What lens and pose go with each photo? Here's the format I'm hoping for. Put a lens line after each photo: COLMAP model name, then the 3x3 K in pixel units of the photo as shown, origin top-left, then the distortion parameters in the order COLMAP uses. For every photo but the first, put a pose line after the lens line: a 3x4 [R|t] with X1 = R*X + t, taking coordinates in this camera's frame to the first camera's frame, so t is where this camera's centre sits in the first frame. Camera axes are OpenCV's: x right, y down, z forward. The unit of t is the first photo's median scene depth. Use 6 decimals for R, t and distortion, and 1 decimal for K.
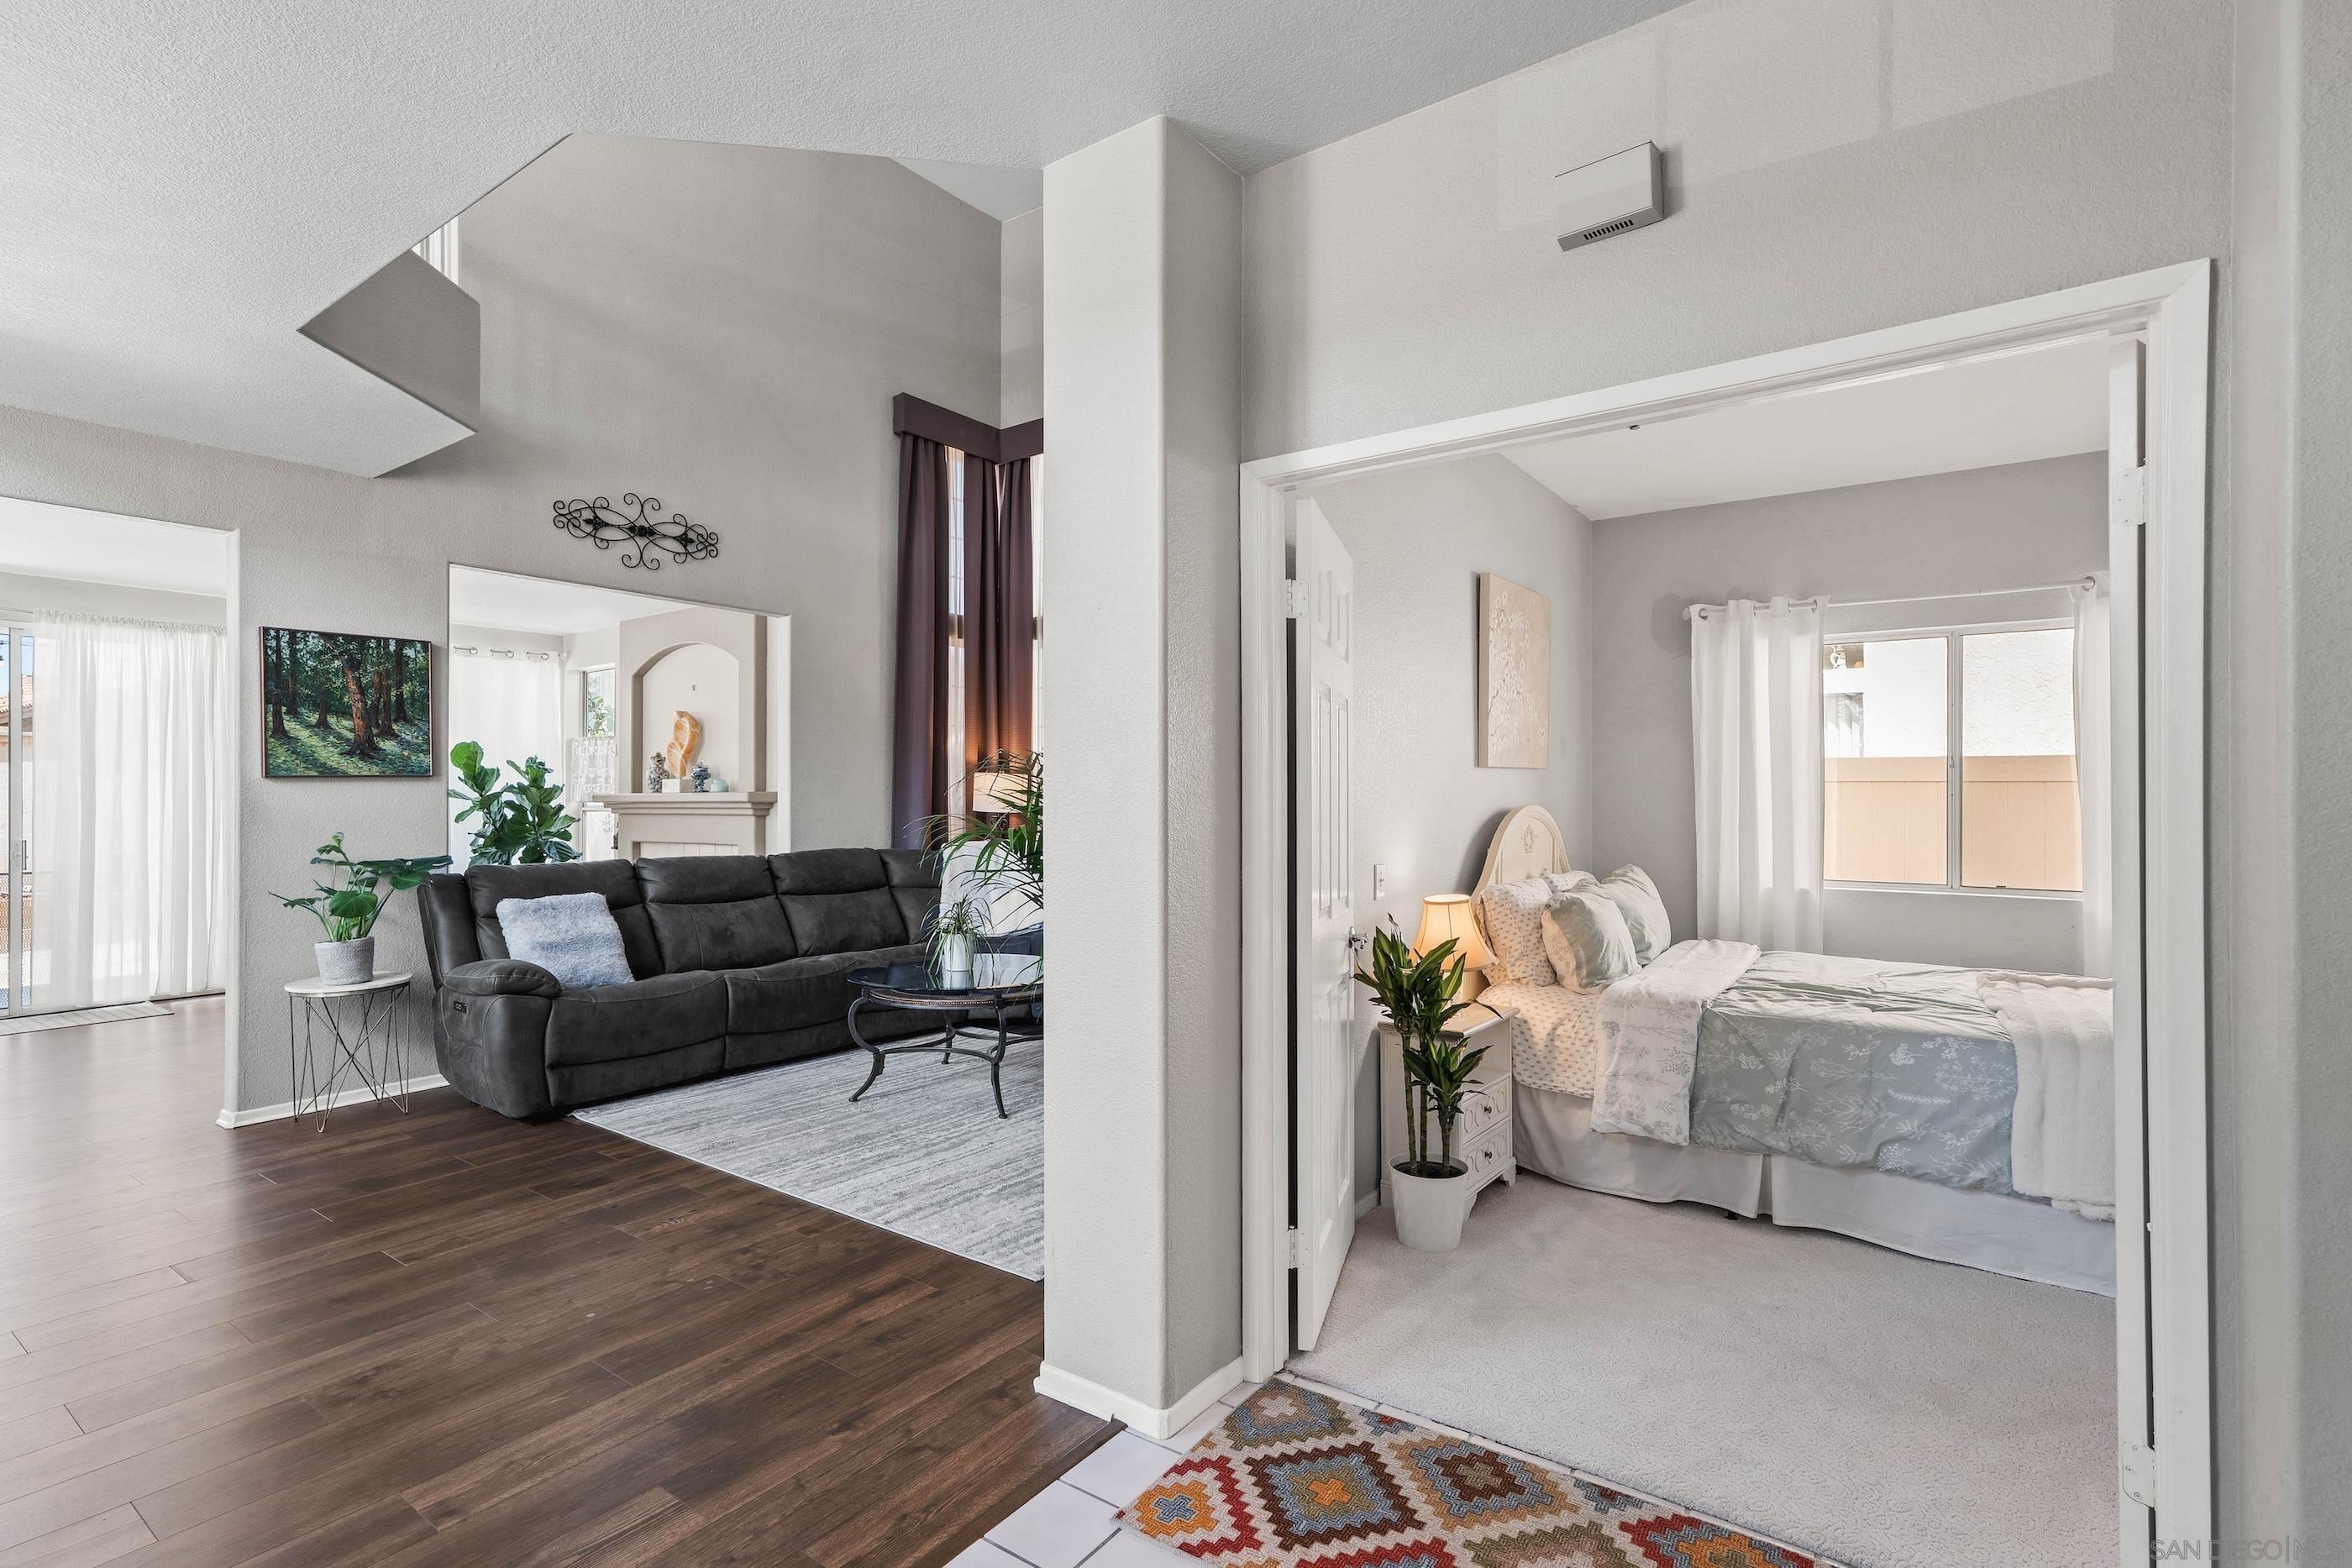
lens RADIAL K [[1118.6, 0, 1169.5], [0, 1118.6, 786.2], [0, 0, 1]] dist [0.001158, 0.012122]
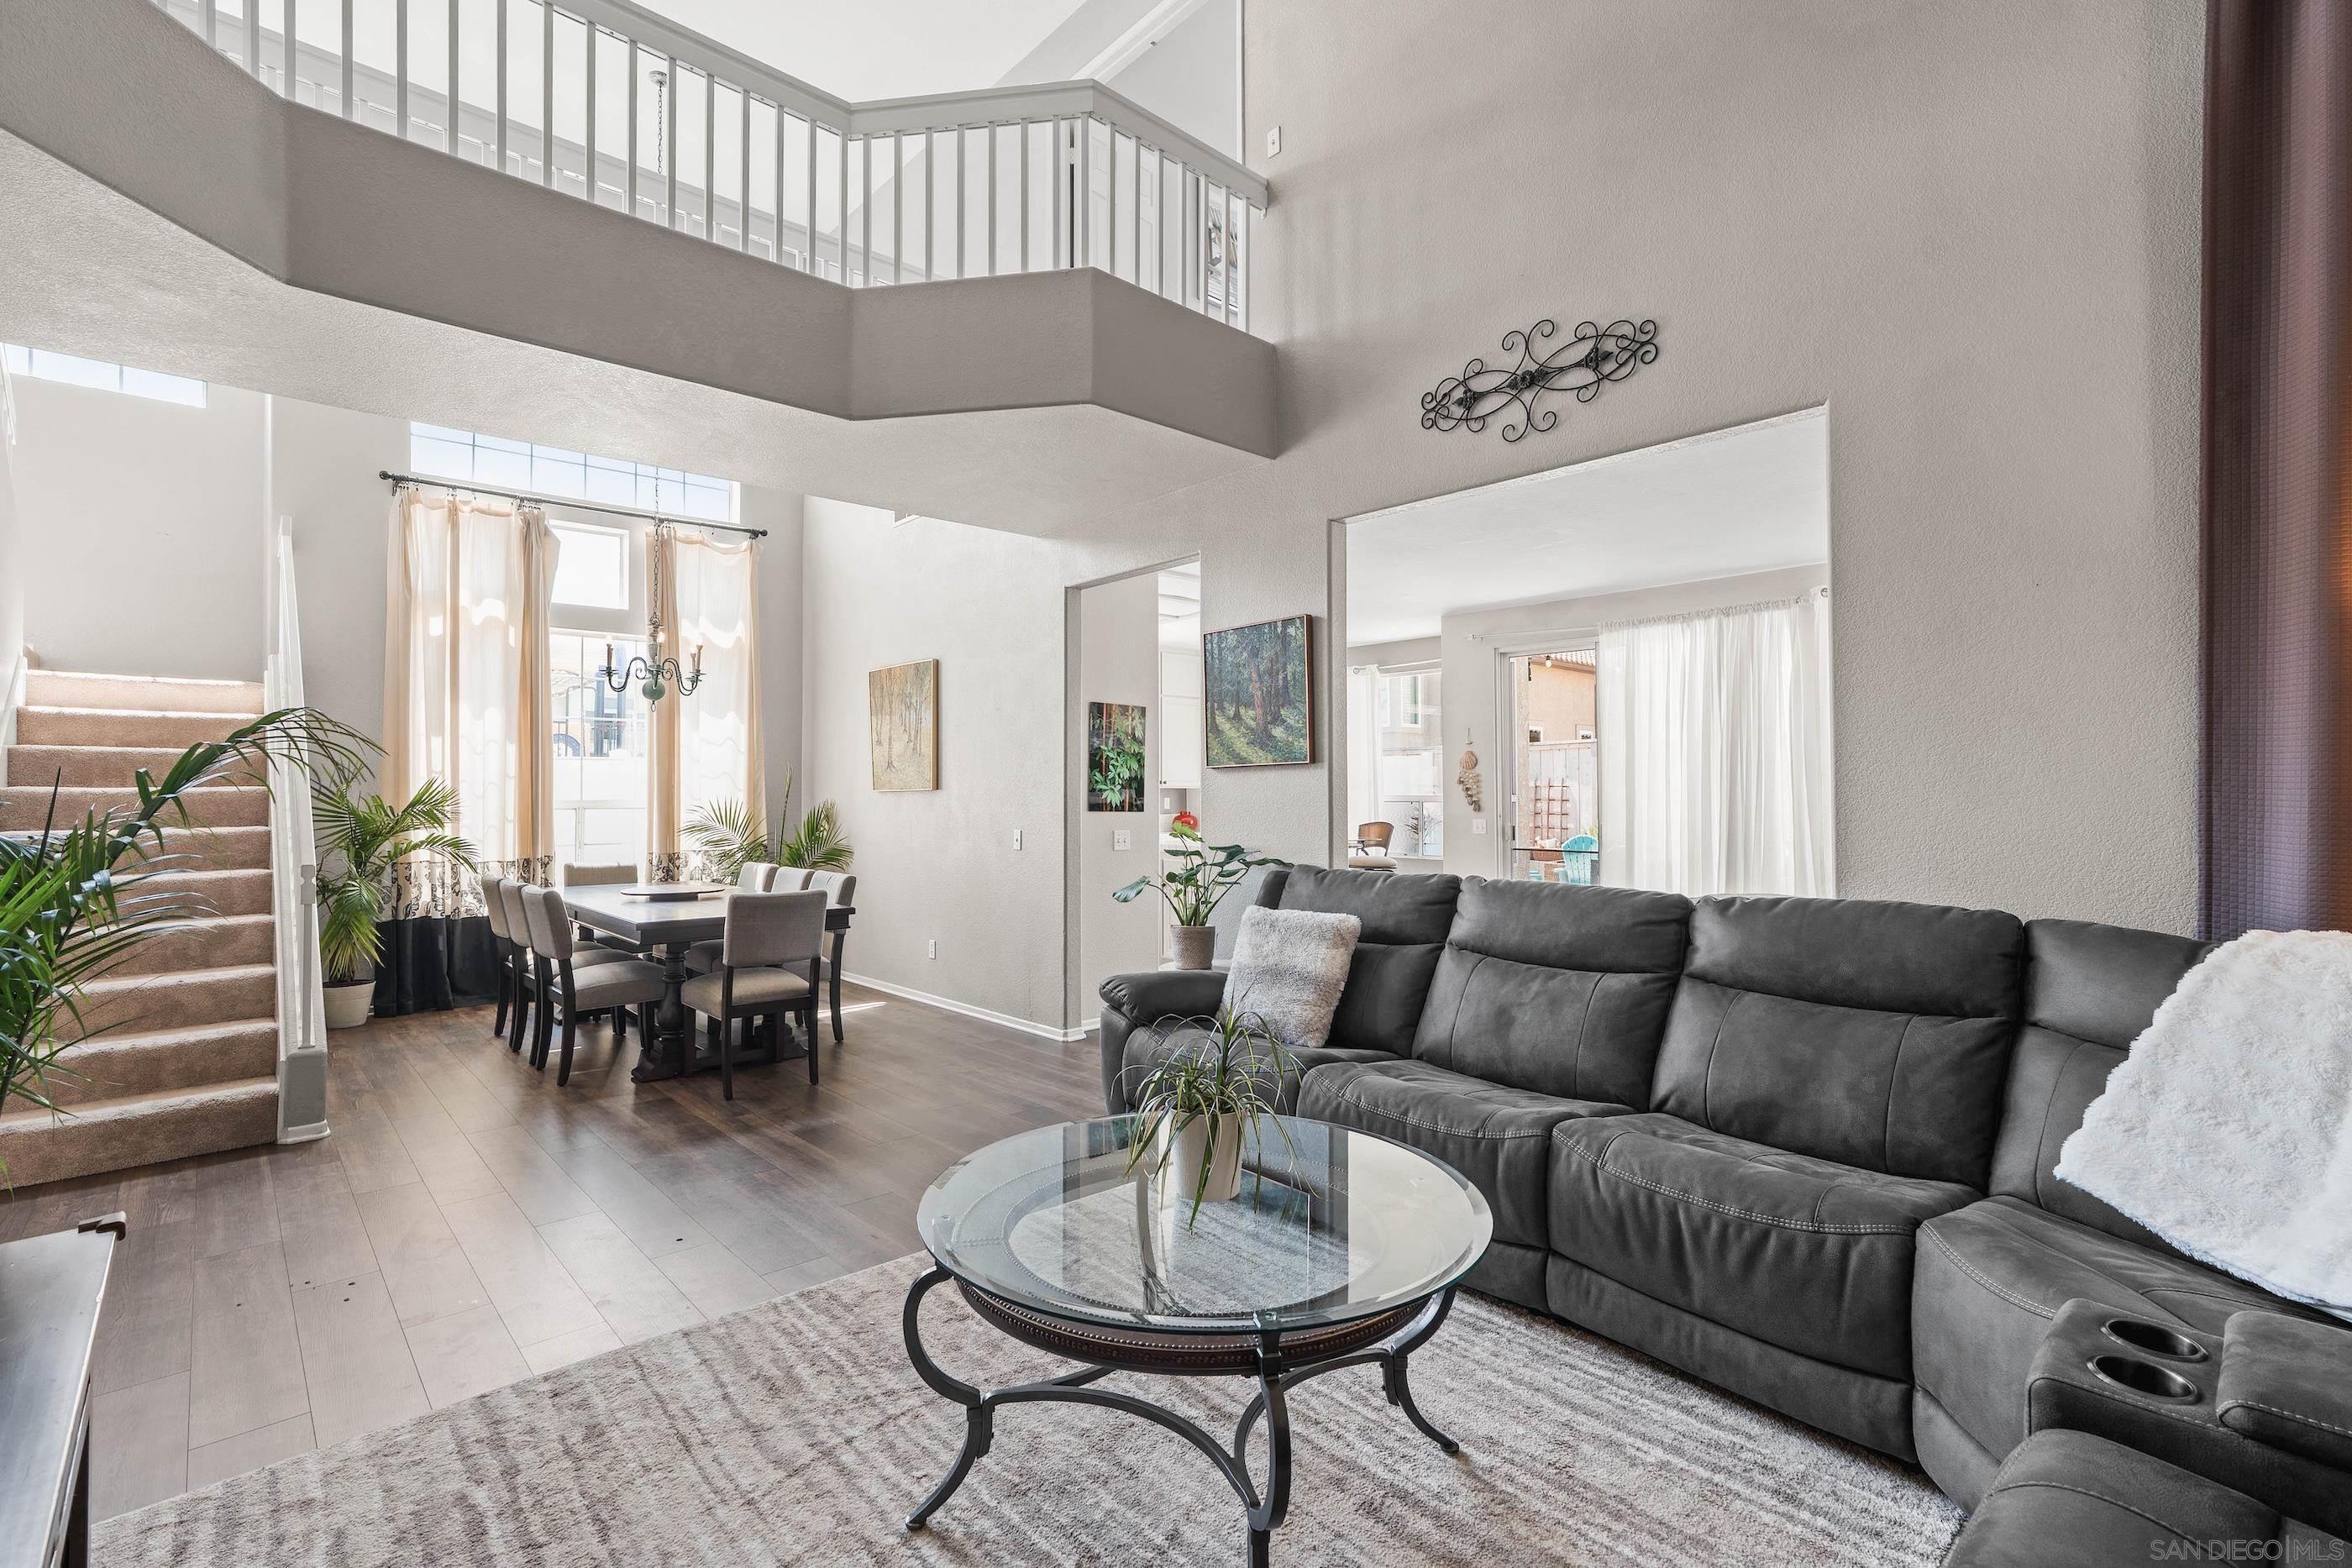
lens RADIAL K [[1079.9, 0, 1151.7], [0, 1079.9, 775.9], [0, 0, 1]] dist [-0.015987, 0.019801]
pose [[-0.211306, -0.011178, -0.977356, 0.224940], [0.011855, 0.999832, -0.013998, 0.012482], [0.977348, -0.014545, -0.211138, 1.087310]]
